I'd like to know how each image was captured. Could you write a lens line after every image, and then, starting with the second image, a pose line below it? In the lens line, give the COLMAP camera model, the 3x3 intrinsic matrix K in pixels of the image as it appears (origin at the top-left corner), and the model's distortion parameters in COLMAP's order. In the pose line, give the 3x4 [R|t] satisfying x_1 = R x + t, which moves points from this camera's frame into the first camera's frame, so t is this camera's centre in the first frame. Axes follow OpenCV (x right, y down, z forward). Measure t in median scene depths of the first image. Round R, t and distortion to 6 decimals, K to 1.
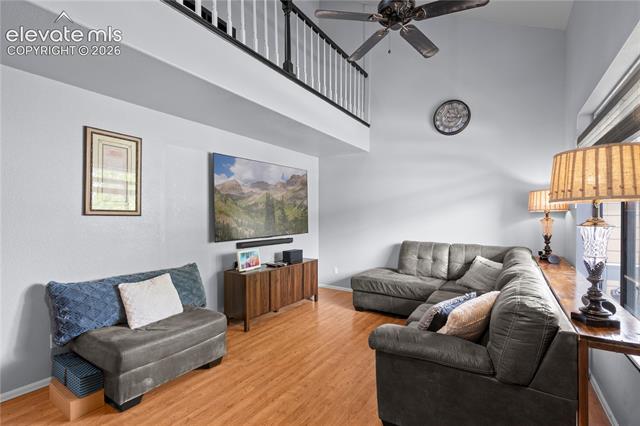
lens RADIAL K [[294.0, 0, 321.1], [0, 294.0, 217.4], [0, 0, 1]] dist [-0.003684, -0.000262]
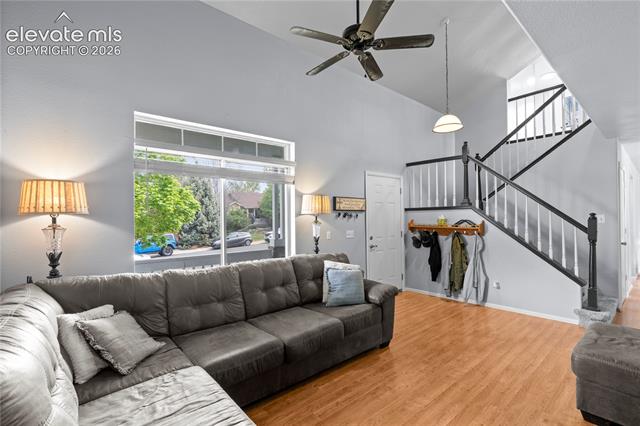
lens RADIAL K [[294.0, 0, 321.1], [0, 294.0, 217.4], [0, 0, 1]] dist [-0.003684, -0.000262]
pose [[-0.958420, 0.012928, 0.285067, 0.044674], [0.012173, 0.999916, -0.004418, -0.004860], [-0.285100, -0.000764, -0.958497, 1.237214]]
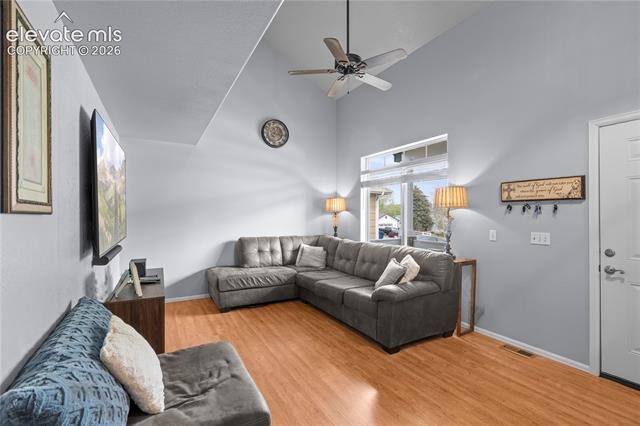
lens RADIAL K [[298.4, 0, 320.0], [0, 298.4, 213.0], [0, 0, 1]] dist [-0.001531, -0.000014]
pose [[0.473196, 0.002954, 0.880952, -0.600066], [0.002791, 0.999984, -0.004852, -0.002440], [-0.880952, 0.004755, 0.473181, 0.265971]]
